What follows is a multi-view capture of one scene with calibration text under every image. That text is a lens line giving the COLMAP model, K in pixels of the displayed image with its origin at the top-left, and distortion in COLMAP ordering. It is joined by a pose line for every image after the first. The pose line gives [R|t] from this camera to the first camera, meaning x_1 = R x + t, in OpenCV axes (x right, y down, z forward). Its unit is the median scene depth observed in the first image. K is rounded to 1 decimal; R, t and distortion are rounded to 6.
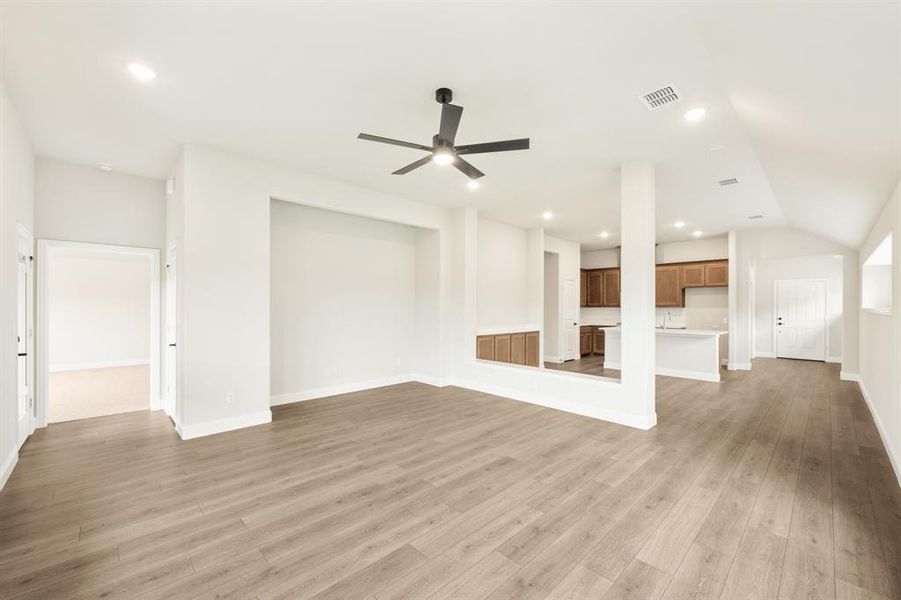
lens RADIAL K [[369.1, 0, 445.8], [0, 369.1, 304.6], [0, 0, 1]] dist [0.000083, -0.000123]
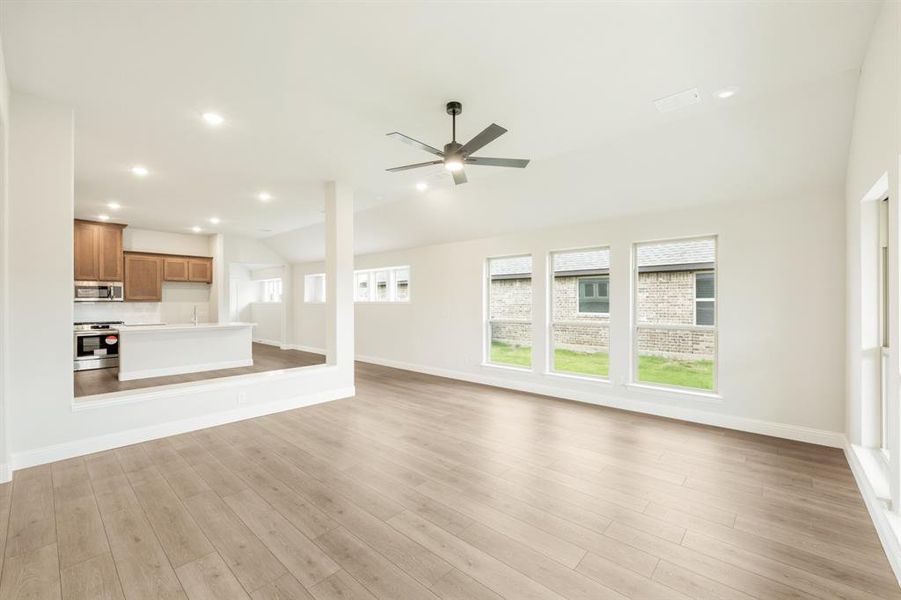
lens RADIAL K [[369.1, 0, 445.8], [0, 369.1, 304.6], [0, 0, 1]] dist [0.000083, -0.000123]
pose [[-0.084636, -0.010091, 0.996361, -0.779421], [-0.004391, 0.999943, 0.009754, 0.005102], [-0.996402, -0.003550, -0.084675, 0.797371]]
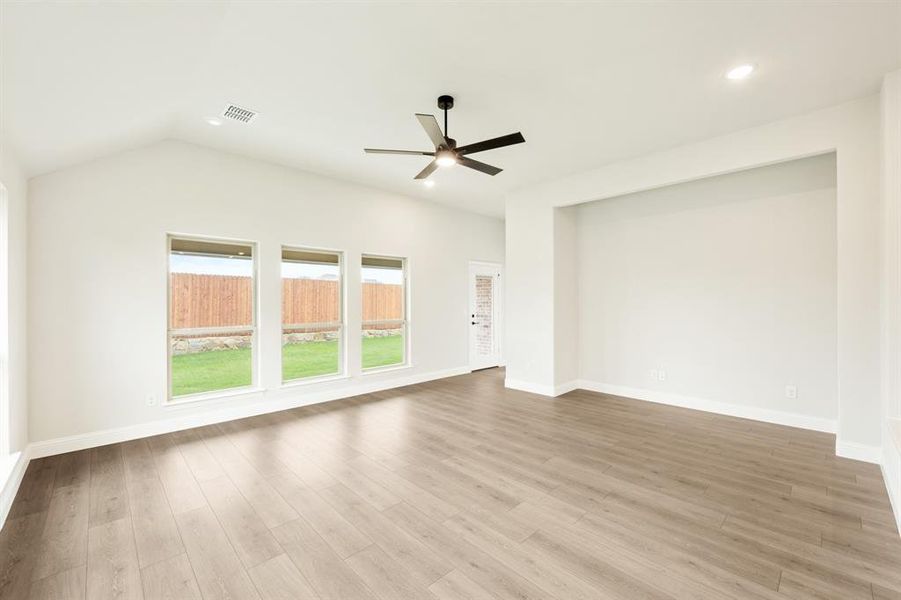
lens RADIAL K [[354.9, 0, 450.5], [0, 354.9, 300.0], [0, 0, 1]] dist [-0.000927, -0.000110]
pose [[0.019781, -0.004349, -0.999795, 0.728976], [0.007922, 0.999960, -0.004193, 0.008186], [0.999773, -0.007837, 0.019815, 0.707114]]
